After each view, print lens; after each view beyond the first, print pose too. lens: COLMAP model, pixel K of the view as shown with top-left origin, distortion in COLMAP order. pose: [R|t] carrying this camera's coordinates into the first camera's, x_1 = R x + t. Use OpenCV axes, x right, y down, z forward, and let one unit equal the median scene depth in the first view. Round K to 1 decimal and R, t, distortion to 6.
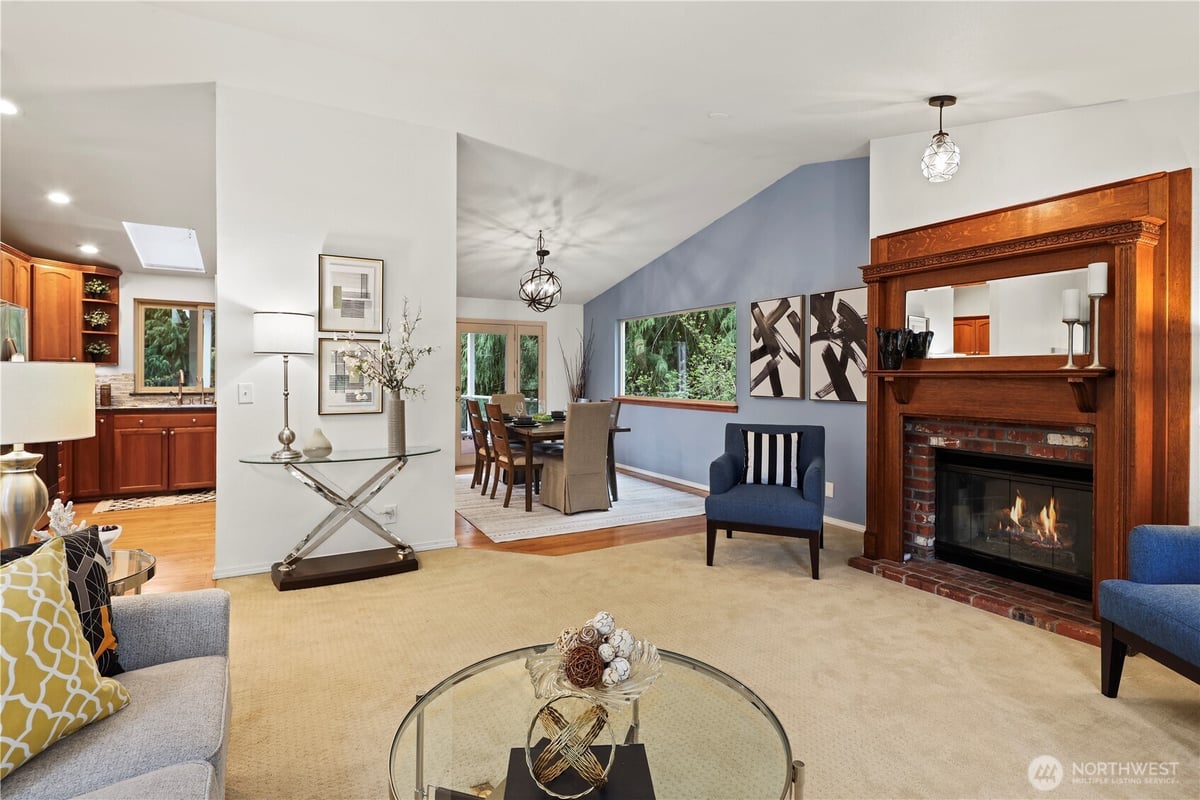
lens RADIAL K [[586.6, 0, 594.1], [0, 586.6, 379.4], [0, 0, 1]] dist [-0.001295, -0.000890]
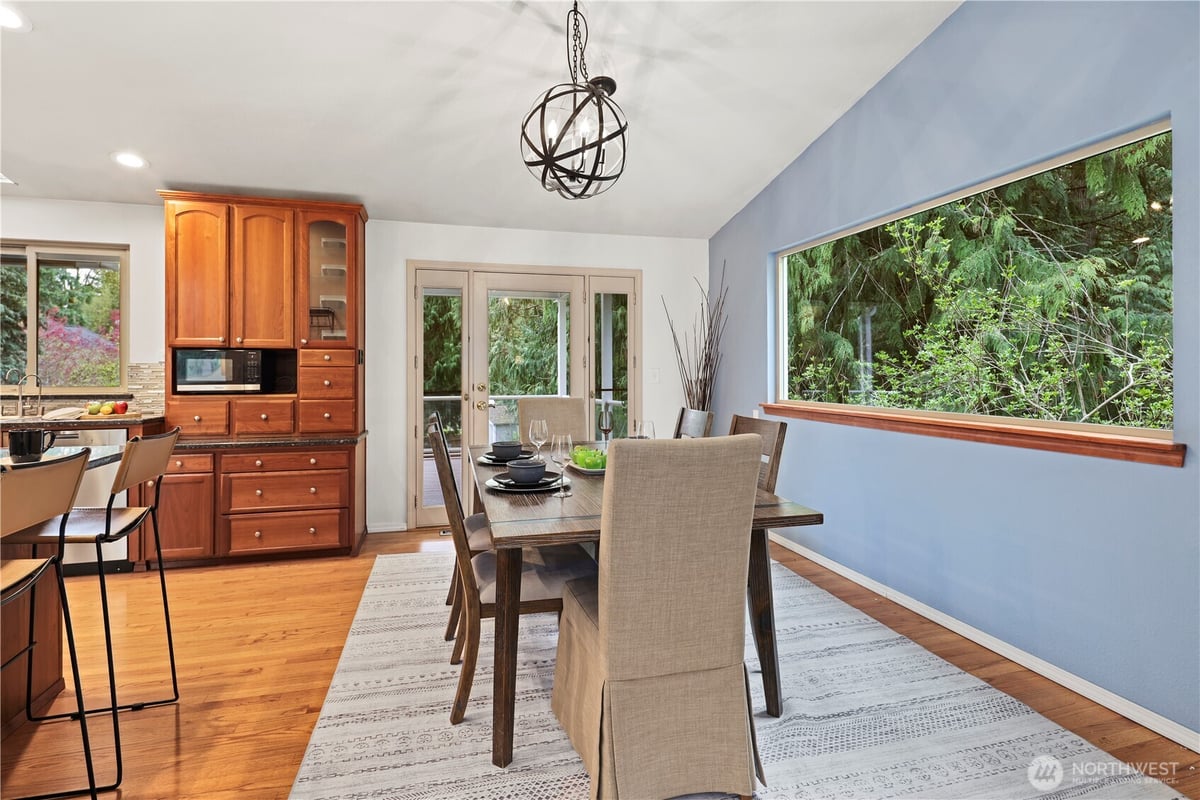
lens RADIAL K [[588.8, 0, 596.6], [0, 588.8, 372.0], [0, 0, 1]] dist [0.001077, 0.000299]
pose [[0.970898, -0.006712, -0.239401, 0.018173], [0.005233, 0.999963, -0.006813, 0.007323], [0.239438, 0.005362, 0.970897, 0.613102]]
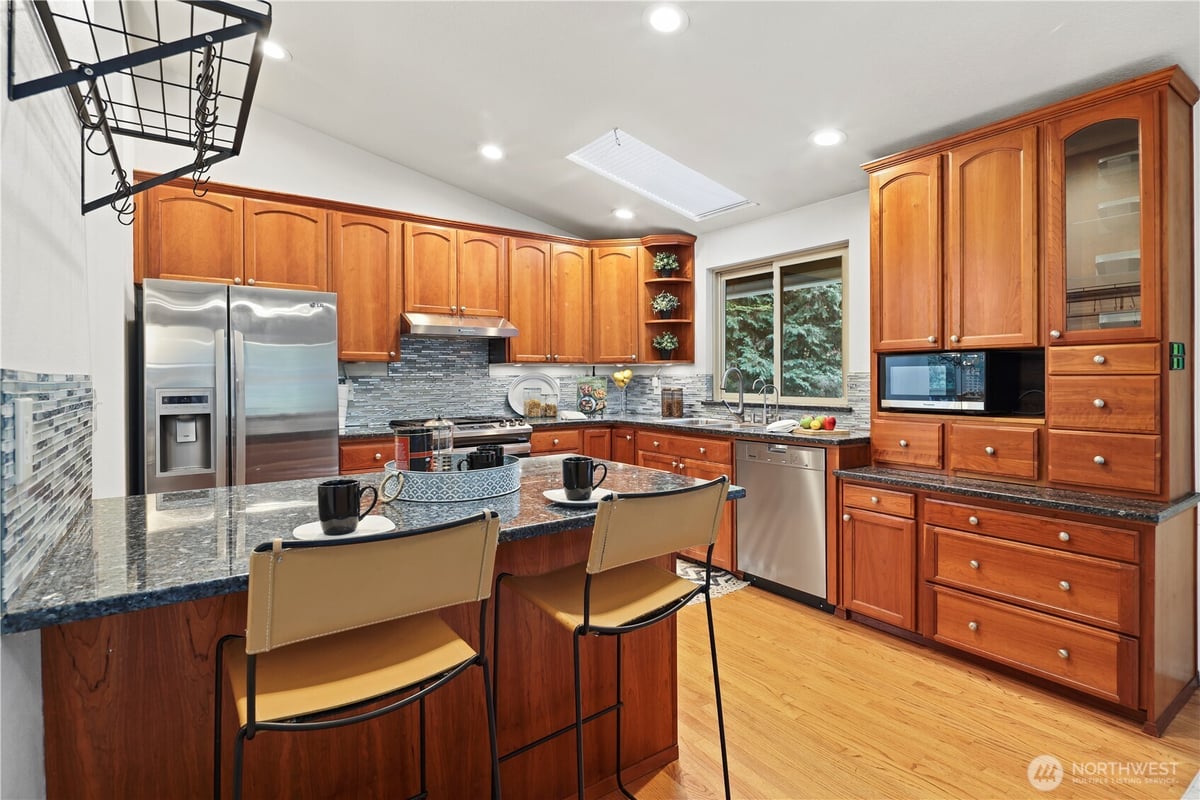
lens RADIAL K [[590.6, 0, 600.2], [0, 590.6, 378.5], [0, 0, 1]] dist [0.000608, 0.000217]
pose [[0.101558, -0.006828, -0.994806, -0.083596], [-0.000512, 0.999976, -0.006916, 0.000493], [0.994830, 0.001212, 0.101552, 0.816923]]
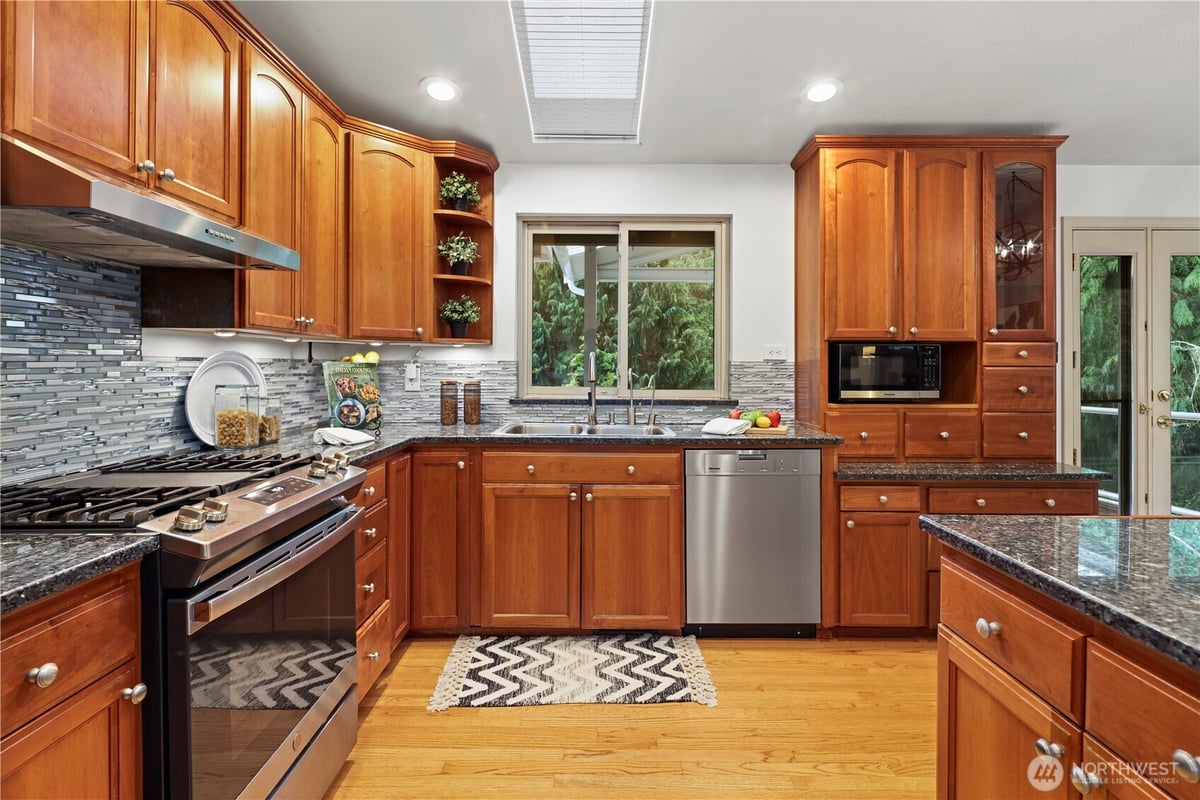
lens RADIAL K [[583.8, 0, 598.9], [0, 583.8, 364.1], [0, 0, 1]] dist [0.000293, -0.000079]
pose [[0.869597, -0.006516, -0.493720, -0.484103], [-0.000063, 0.999911, -0.013307, -0.000177], [0.493763, 0.011603, 0.869519, 0.608711]]
